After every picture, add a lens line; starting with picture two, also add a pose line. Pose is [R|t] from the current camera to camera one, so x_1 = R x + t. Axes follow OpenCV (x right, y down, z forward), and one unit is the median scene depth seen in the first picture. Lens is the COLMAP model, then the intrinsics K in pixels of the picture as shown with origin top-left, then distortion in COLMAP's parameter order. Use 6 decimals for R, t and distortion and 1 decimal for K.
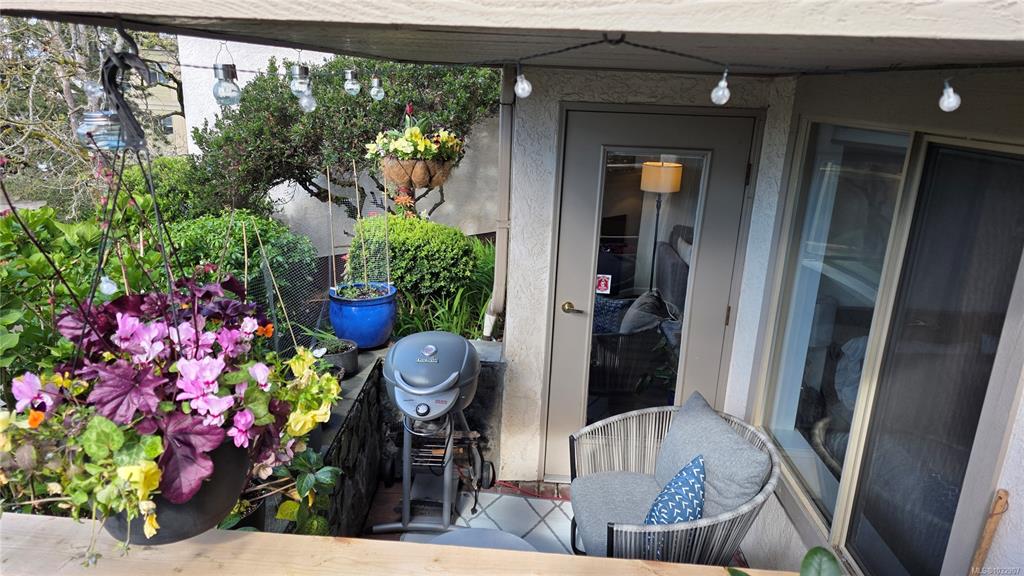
lens RADIAL K [[694.3, 0, 511.5], [0, 694.3, 291.9], [0, 0, 1]] dist [0.042780, -0.019497]
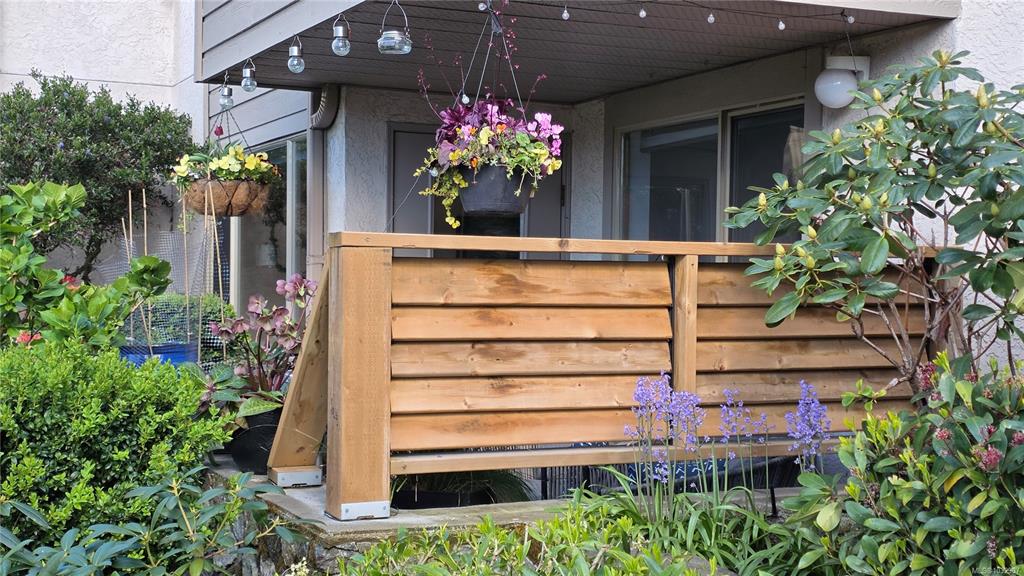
lens RADIAL K [[1386.1, 0, 530.0], [0, 1386.1, 287.3], [0, 0, 1]] dist [0.068433, 0.000000]
pose [[0.886636, -0.029927, 0.461499, -0.655042], [0.151405, 0.961694, -0.228518, 0.424190], [-0.436983, 0.272485, 0.857204, -0.696369]]
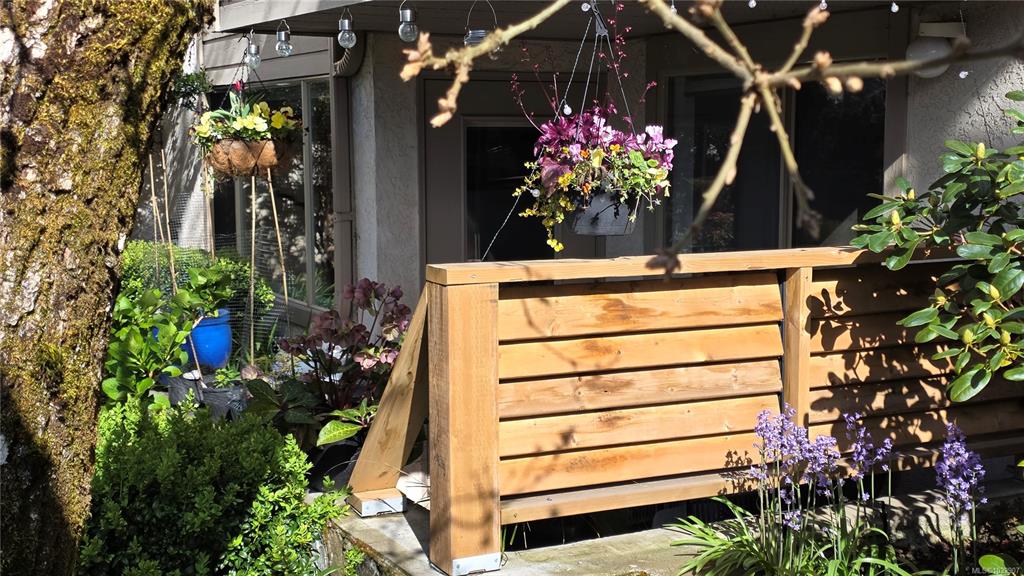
lens RADIAL K [[1386.1, 0, 519.7], [0, 1386.1, 288.4], [0, 0, 1]] dist [0.068433, 0.000000]
pose [[0.870798, -0.094296, 0.482513, -0.717392], [0.173964, 0.977038, -0.123016, 0.256142], [-0.459834, 0.191062, 0.867207, -0.594998]]
